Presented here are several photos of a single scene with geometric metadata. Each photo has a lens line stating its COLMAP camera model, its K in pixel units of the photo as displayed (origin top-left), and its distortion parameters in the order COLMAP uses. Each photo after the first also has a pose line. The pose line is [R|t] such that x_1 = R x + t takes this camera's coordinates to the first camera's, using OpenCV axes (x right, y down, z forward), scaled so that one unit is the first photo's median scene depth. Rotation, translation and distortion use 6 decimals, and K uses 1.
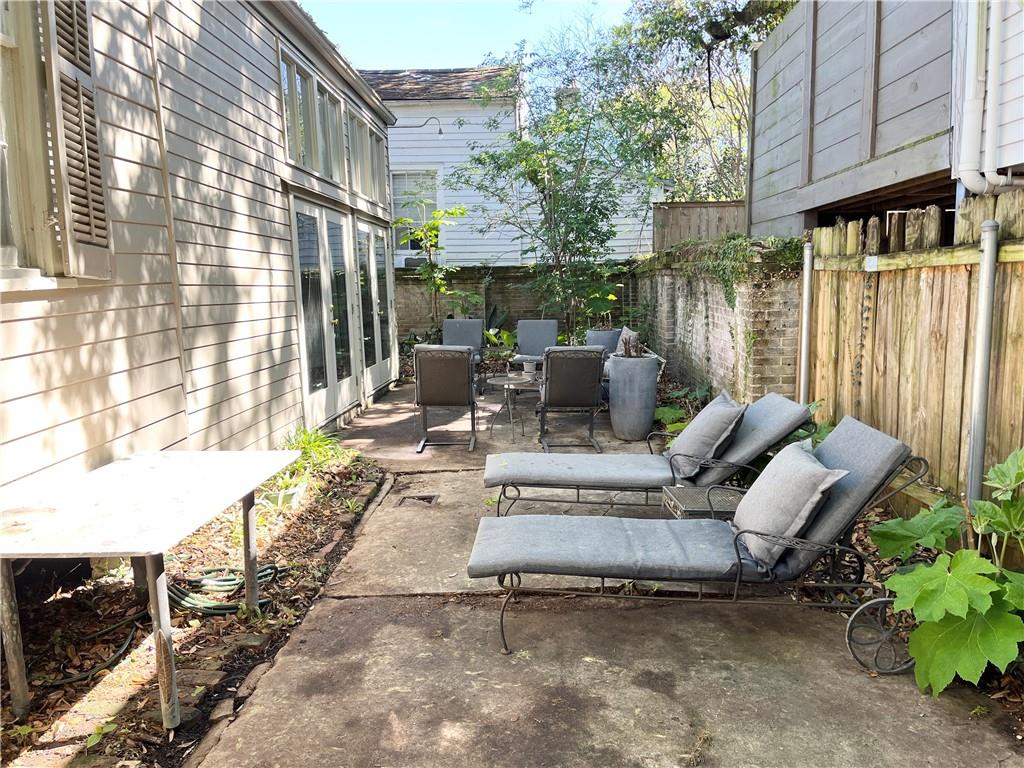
lens RADIAL K [[783.6, 0, 515.2], [0, 783.6, 386.1], [0, 0, 1]] dist [0.038944, -0.065883]
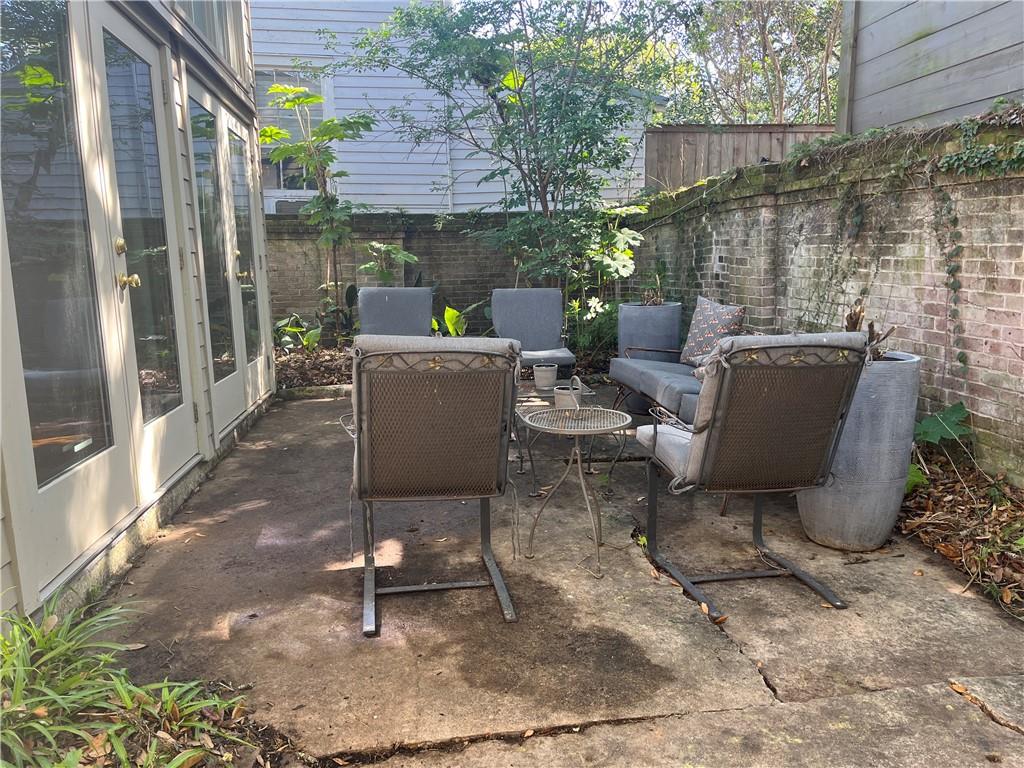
lens RADIAL K [[783.6, 0, 509.0], [0, 783.6, 385.8], [0, 0, 1]] dist [0.038944, -0.065883]
pose [[0.986619, -0.021731, 0.161585, -0.084858], [0.018783, 0.999629, 0.019747, -0.026020], [-0.161954, -0.016448, 0.986661, 0.463316]]
